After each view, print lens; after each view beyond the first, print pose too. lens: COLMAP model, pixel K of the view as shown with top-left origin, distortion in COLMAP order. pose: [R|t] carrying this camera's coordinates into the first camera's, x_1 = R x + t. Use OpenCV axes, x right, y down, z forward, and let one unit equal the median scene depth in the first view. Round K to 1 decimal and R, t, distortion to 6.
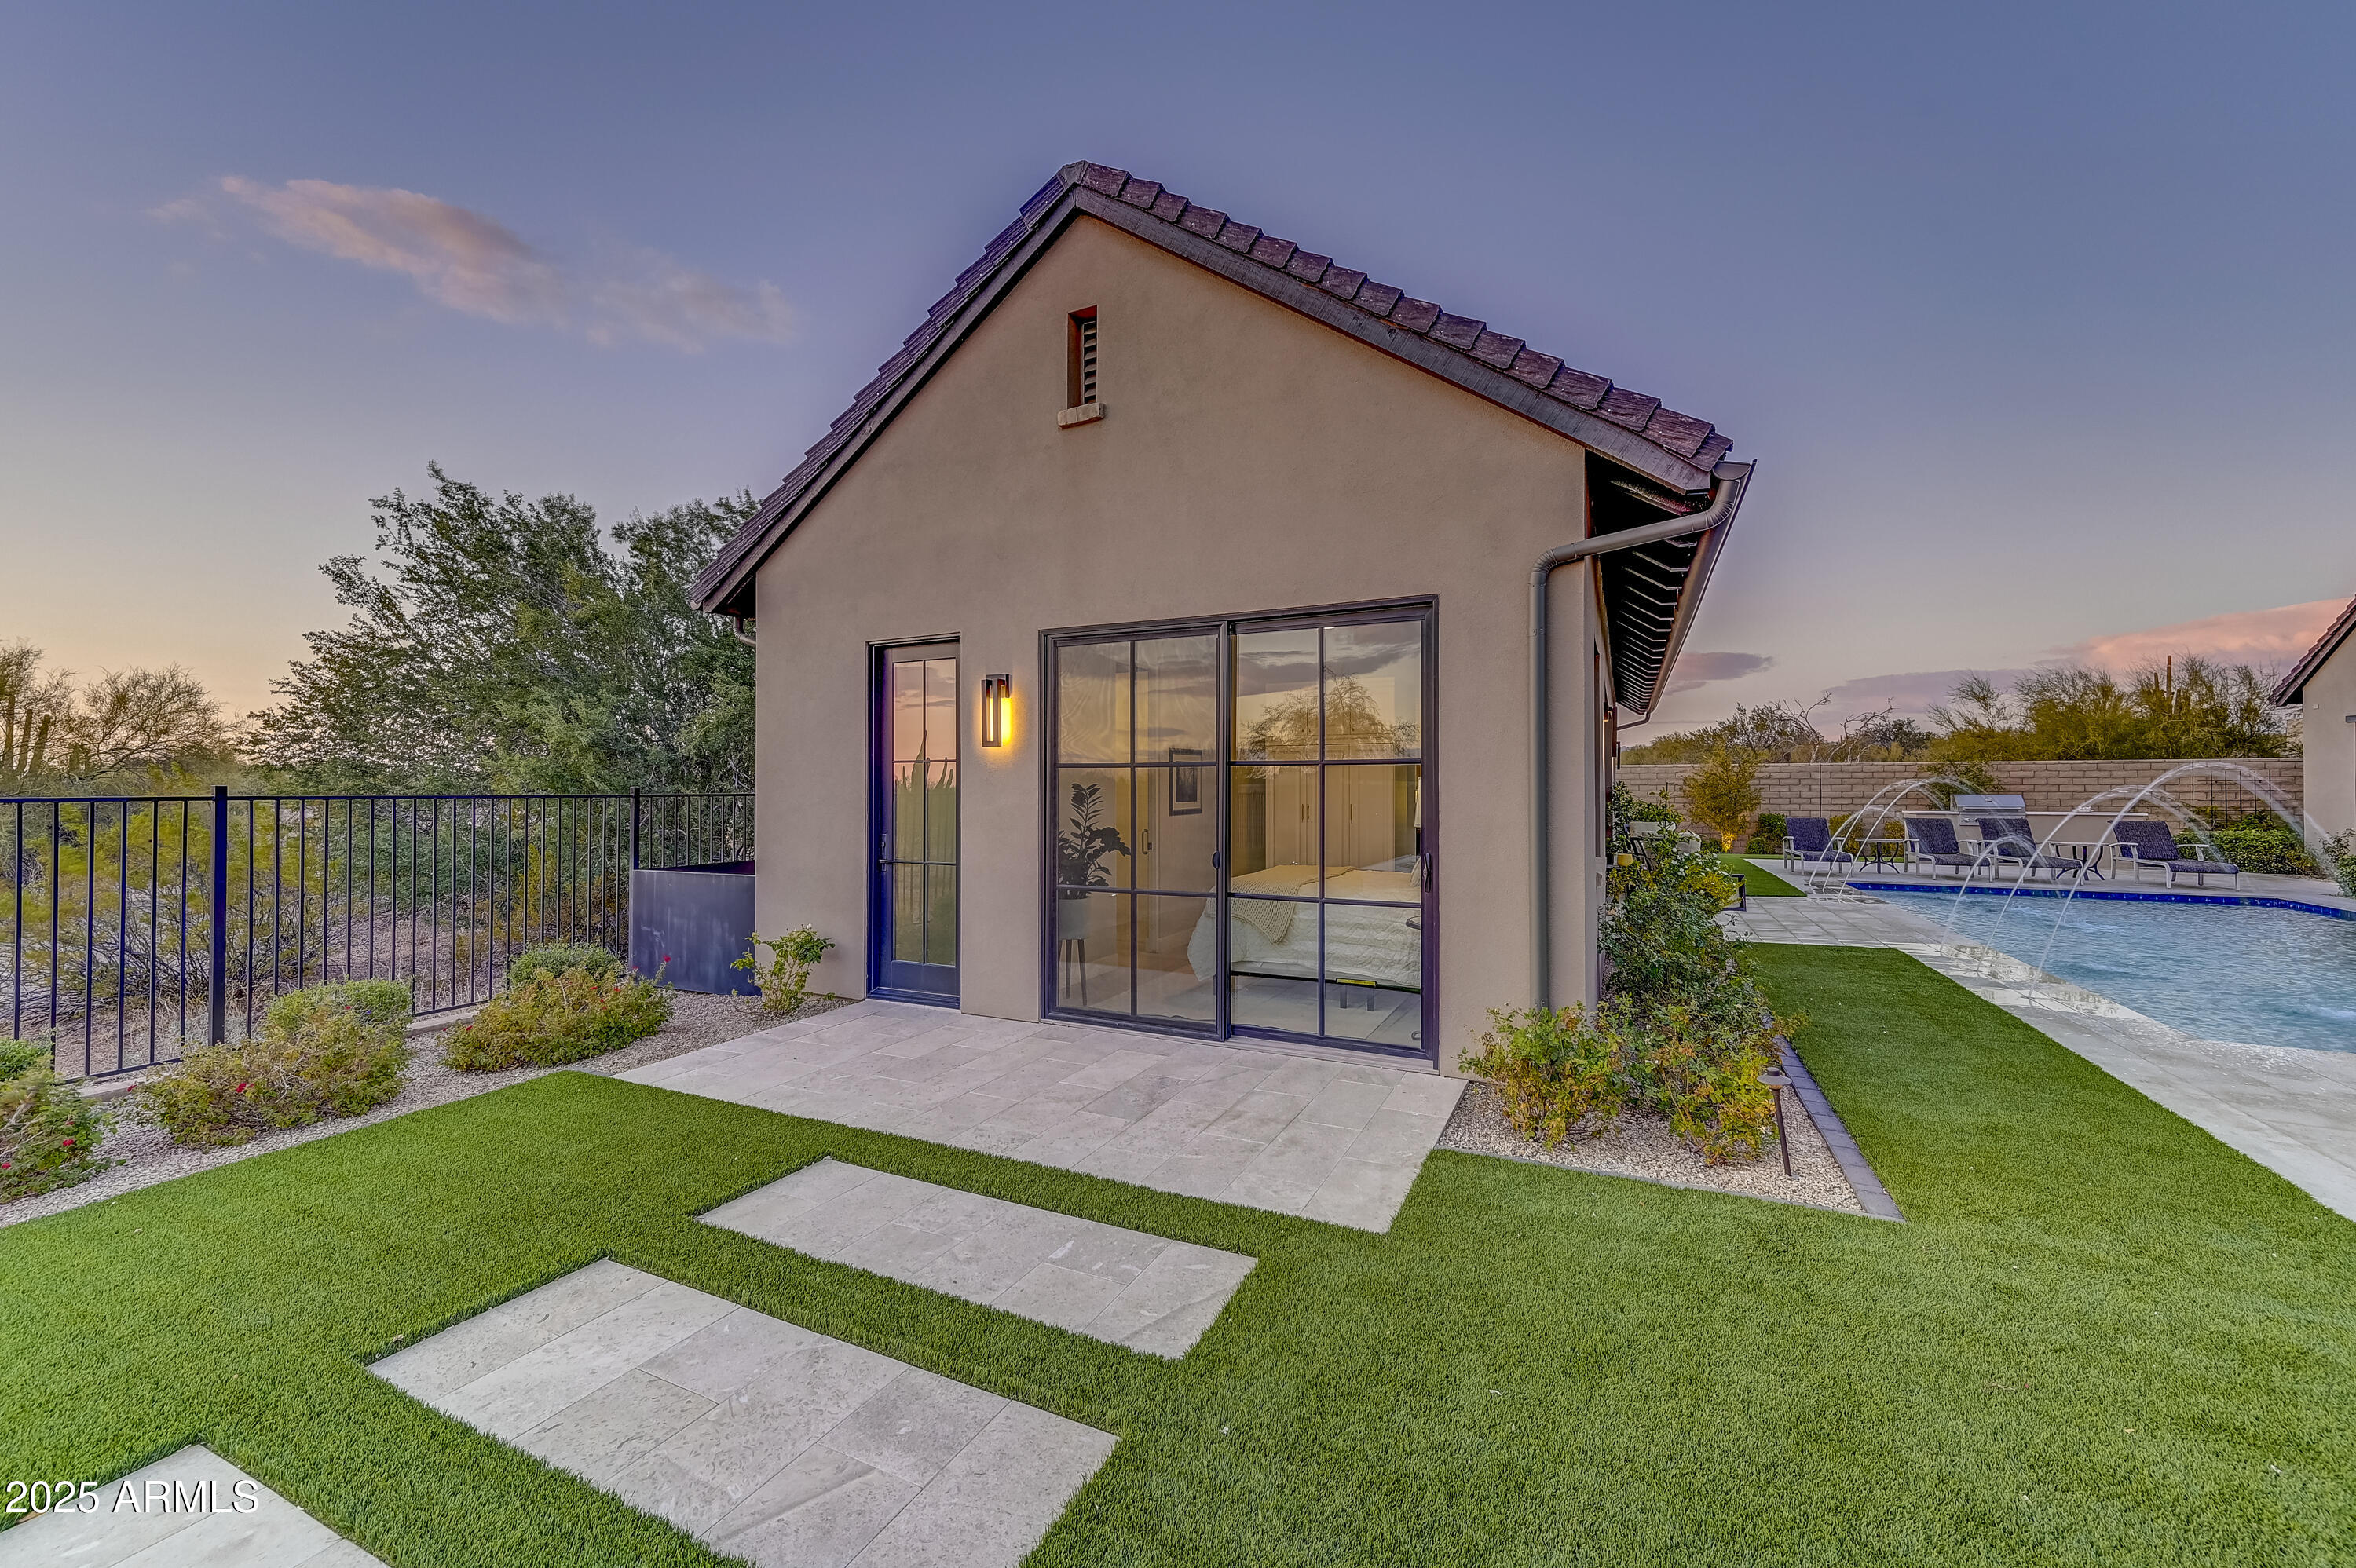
lens RADIAL K [[917.1, 0, 1178.0], [0, 917.1, 784.0], [0, 0, 1]] dist [0.018473, 0.000733]
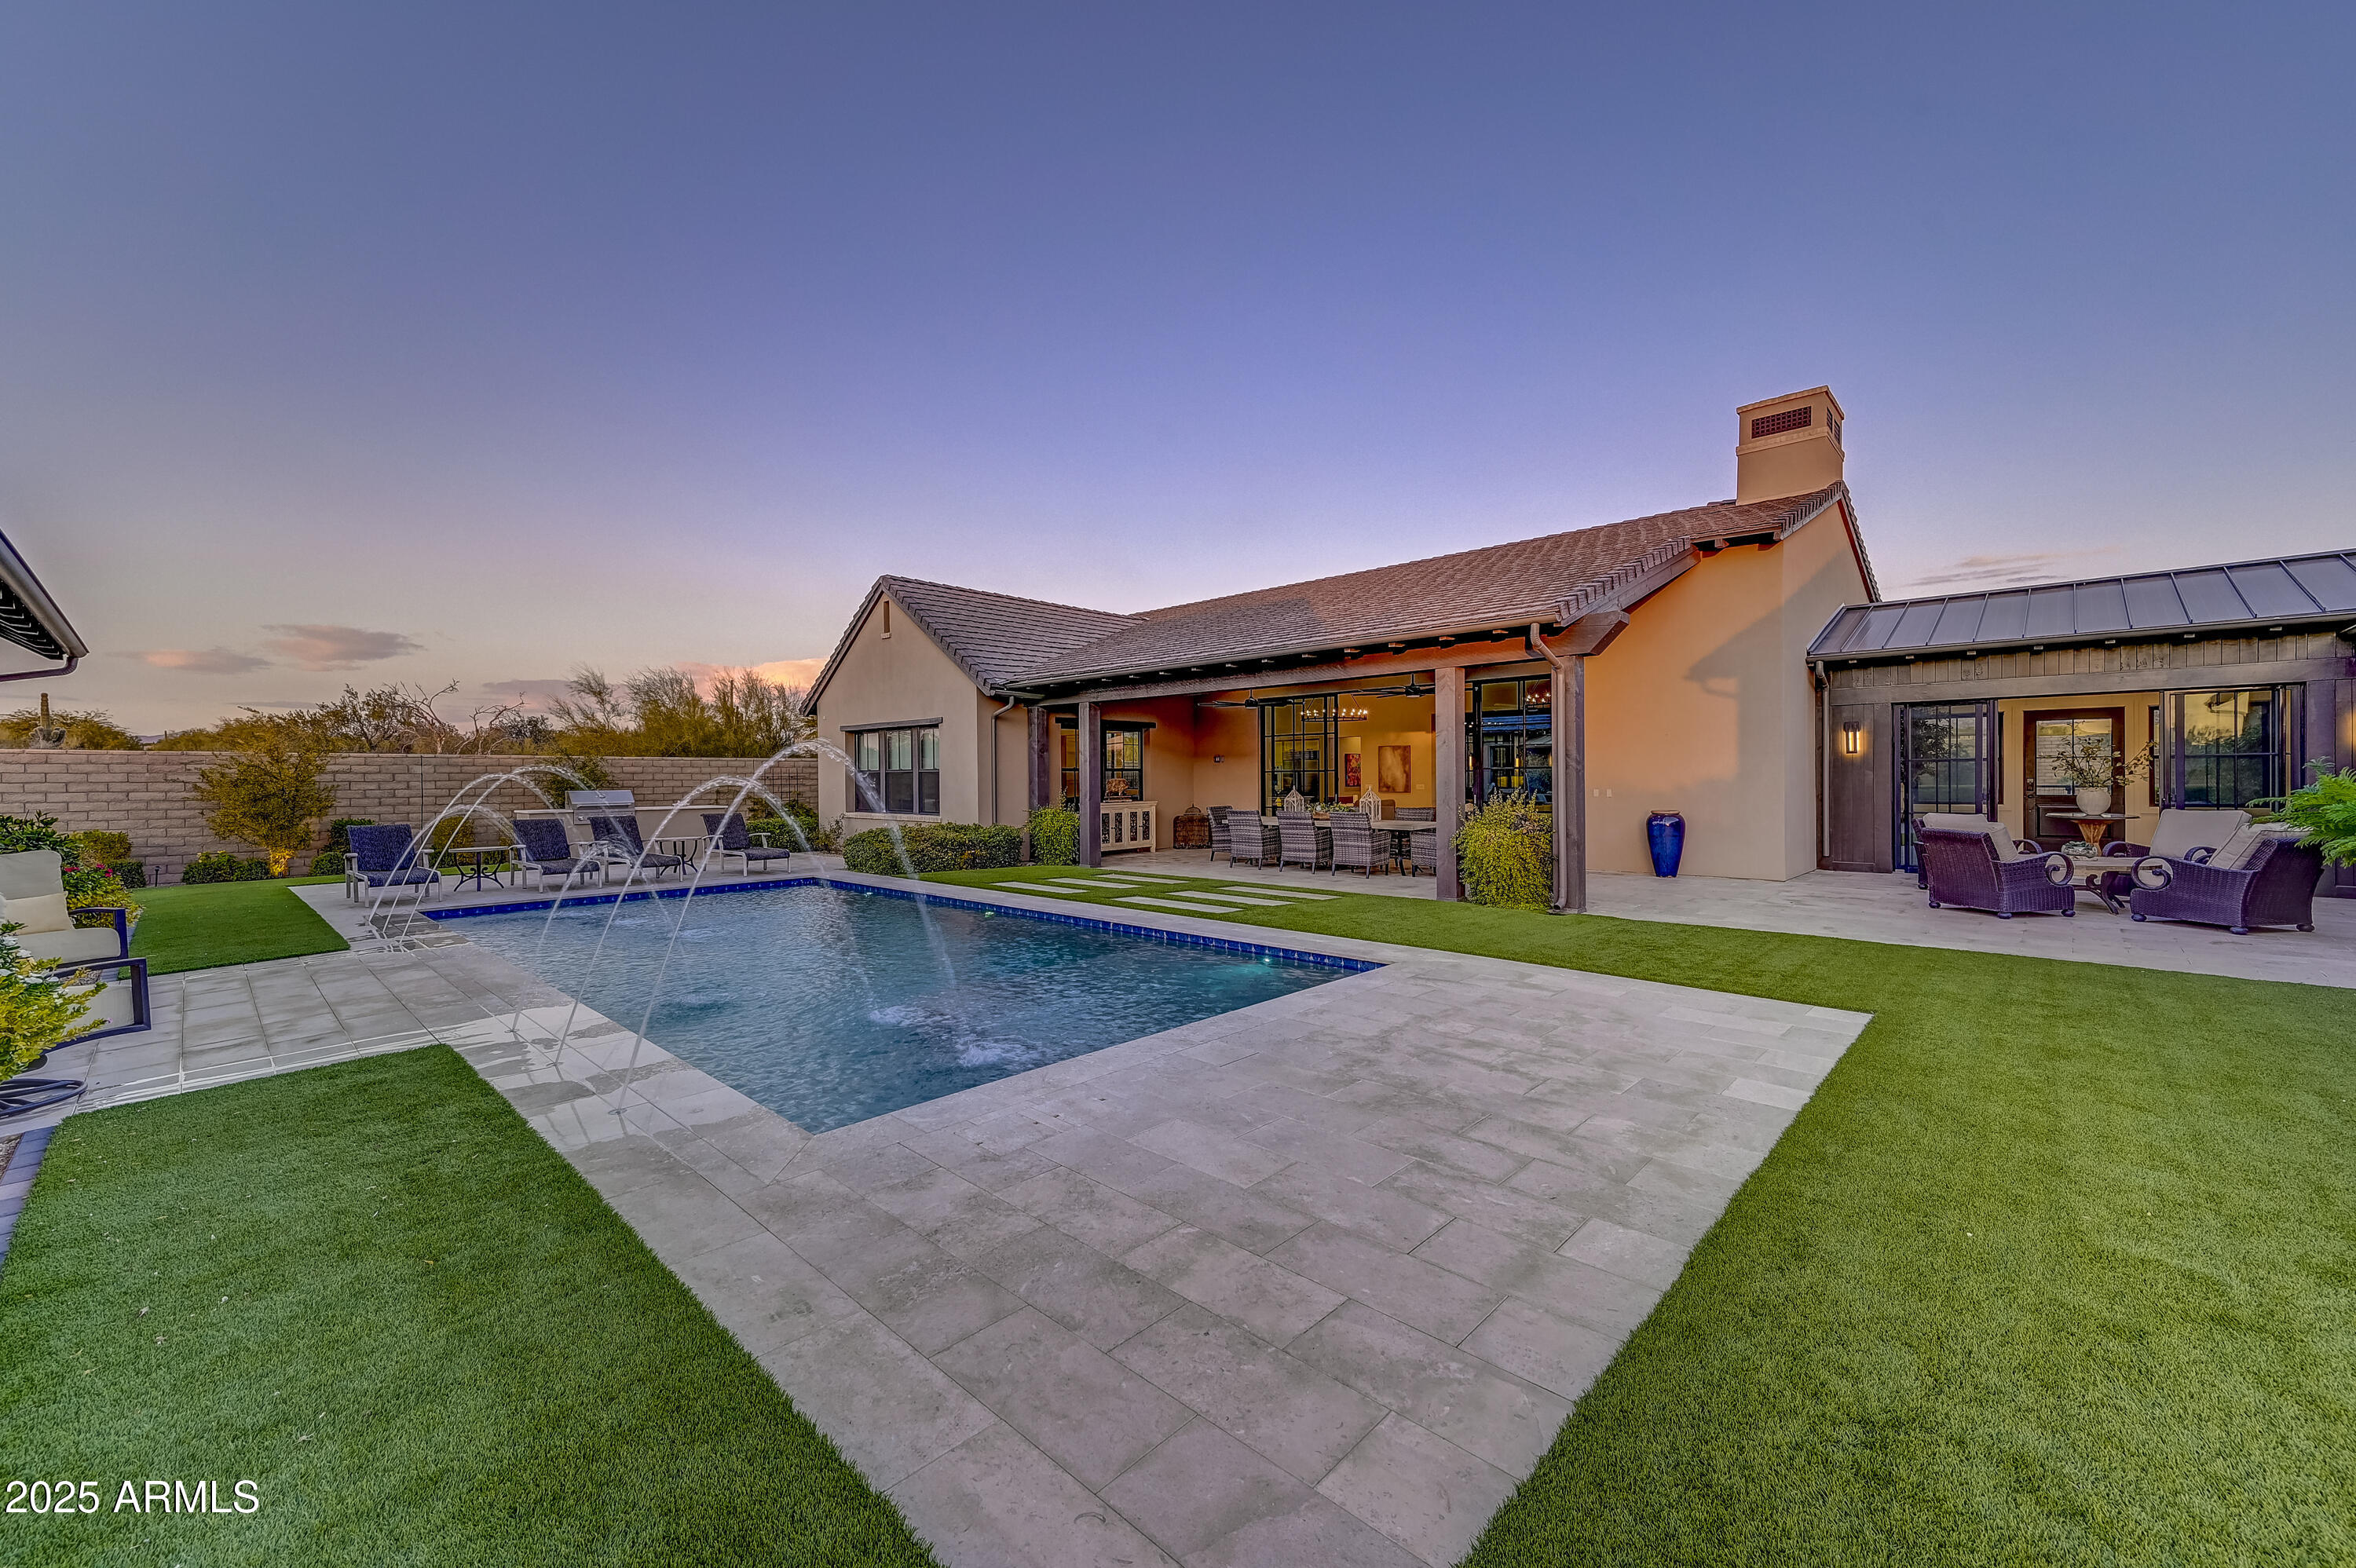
lens RADIAL K [[917.1, 0, 1178.0], [0, 917.1, 784.0], [0, 0, 1]] dist [0.018473, 0.000733]
pose [[0.300637, -0.005908, 0.953720, 0.160572], [0.002596, 0.999982, 0.005377, 0.001132], [-0.953735, 0.000859, 0.300647, 0.167987]]
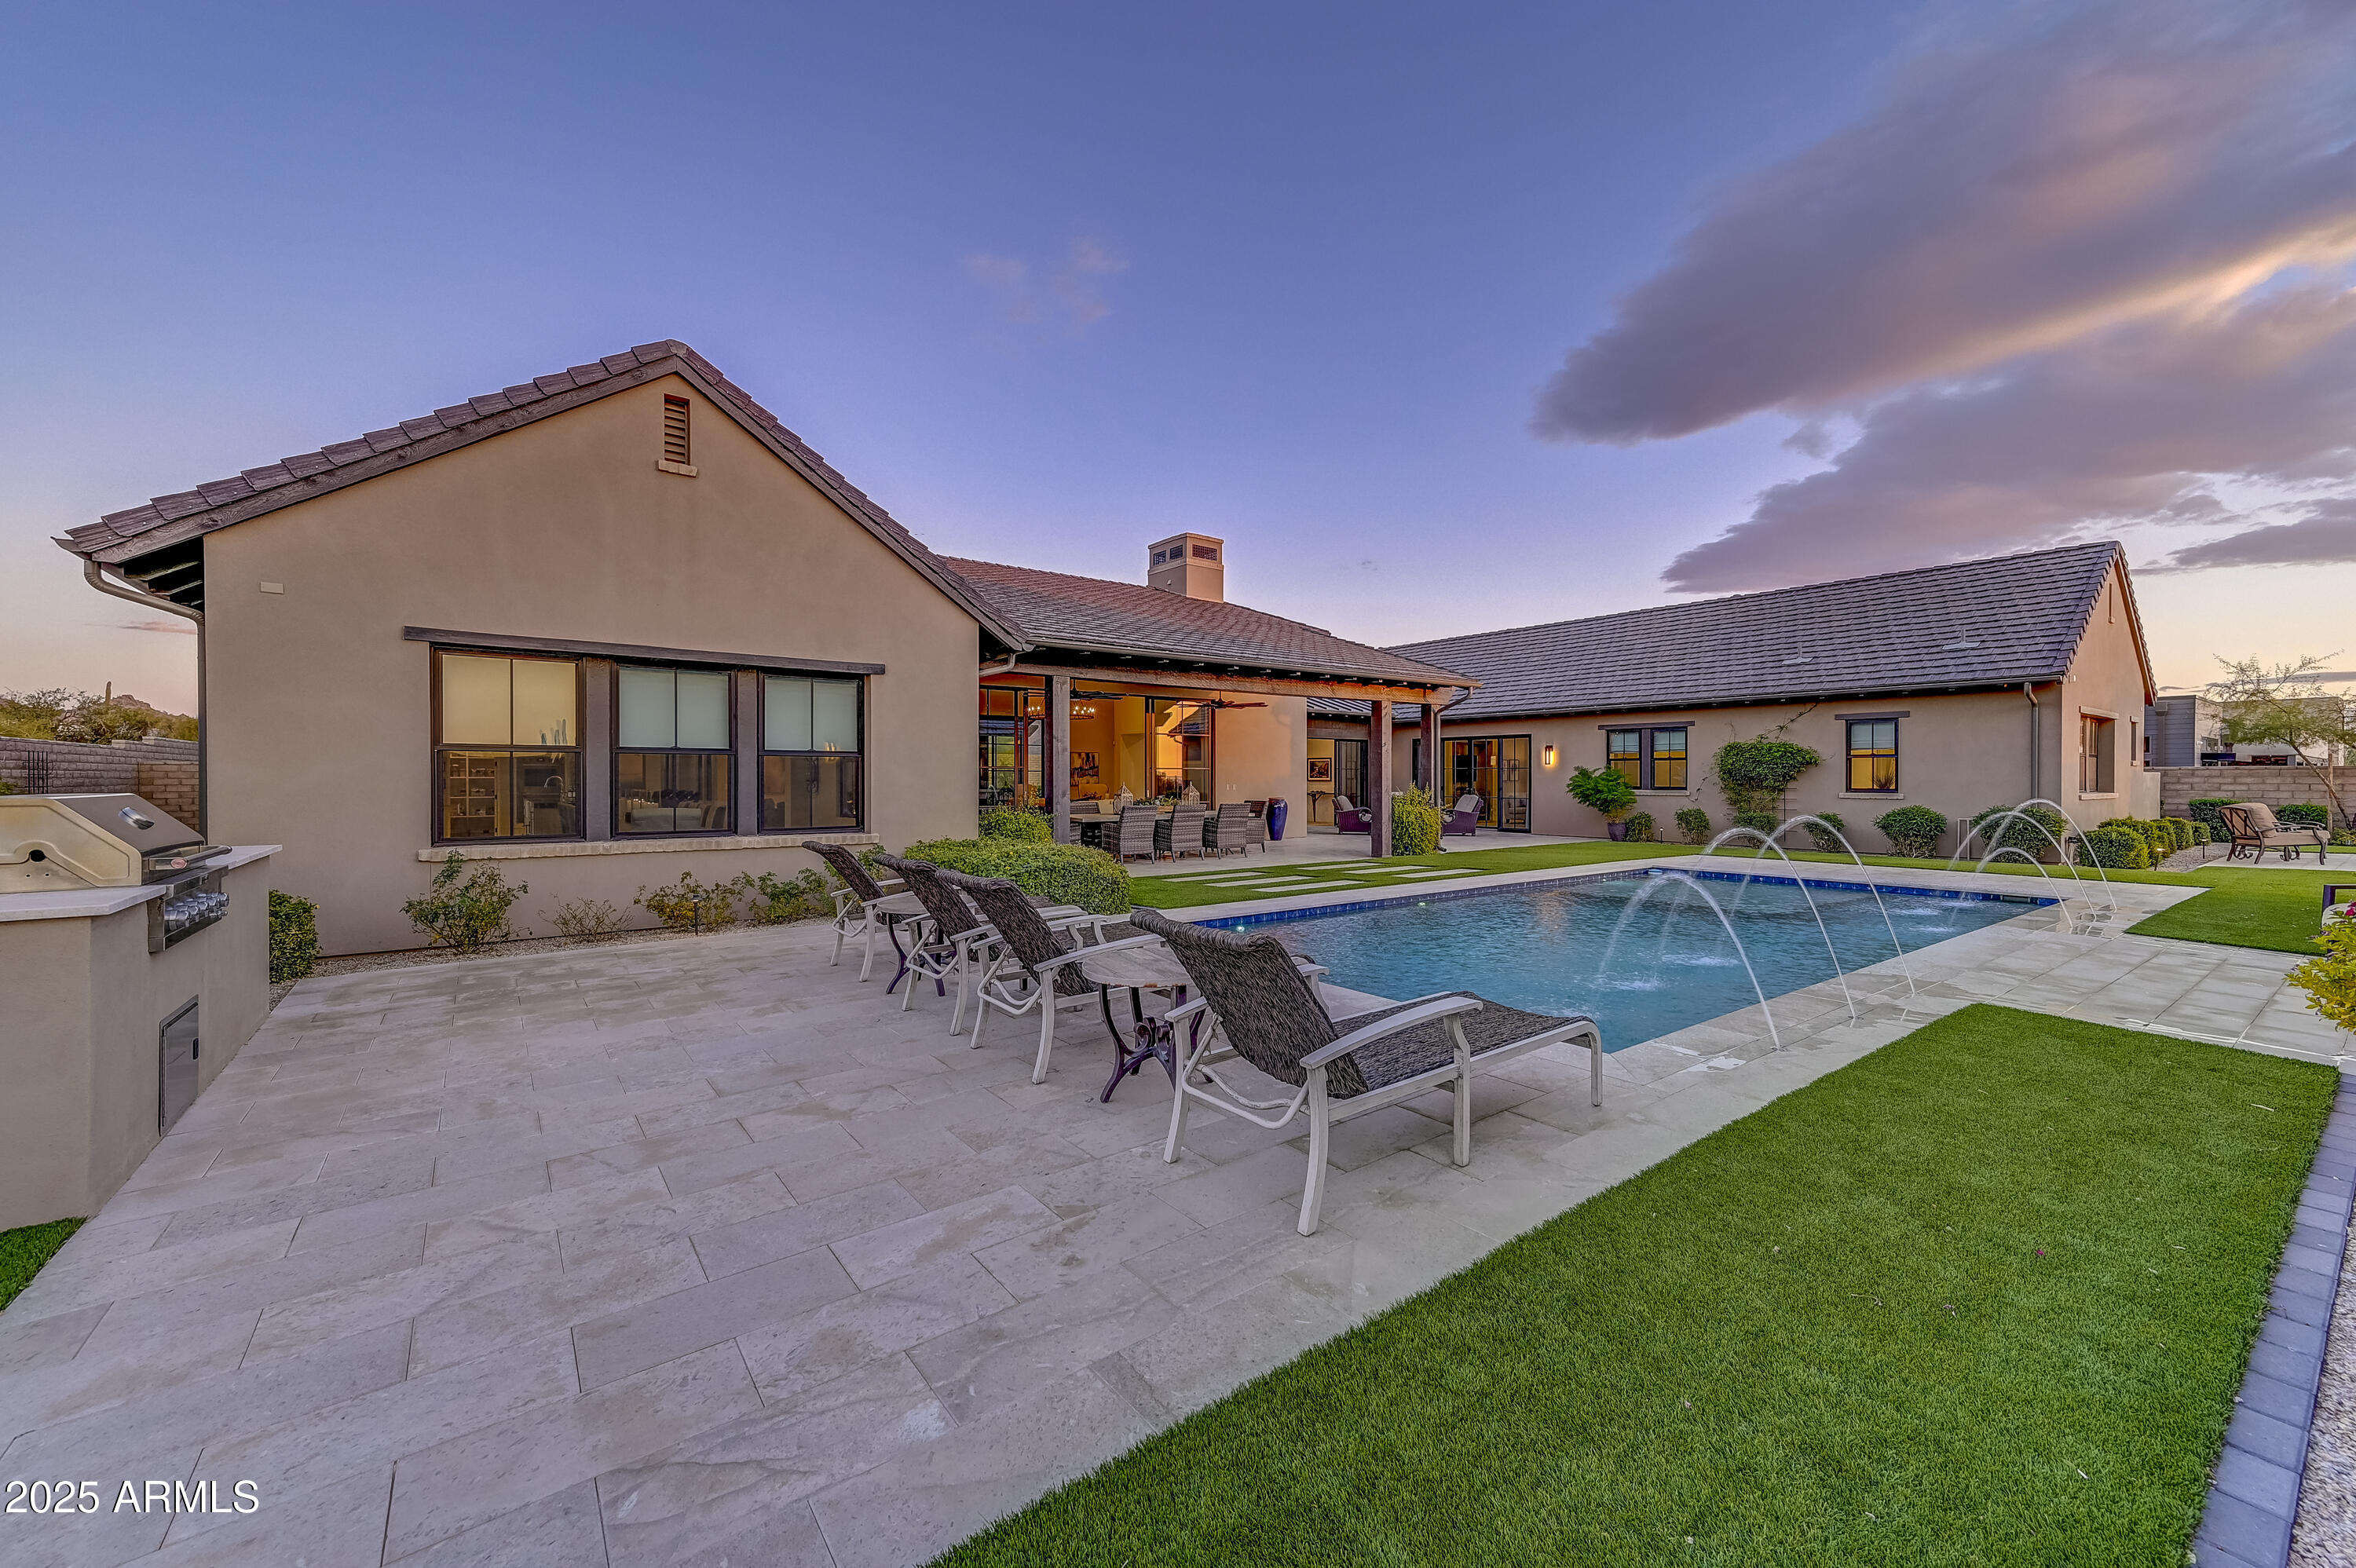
lens RADIAL K [[907.6, 0, 1178.0], [0, 907.6, 784.0], [0, 0, 1]] dist [0.016936, 0.001850]
pose [[-0.891039, -0.000334, 0.453928, 0.595866], [-0.000456, 1.000000, -0.000160, 0.010861], [-0.453928, -0.000350, -0.891039, 1.134906]]
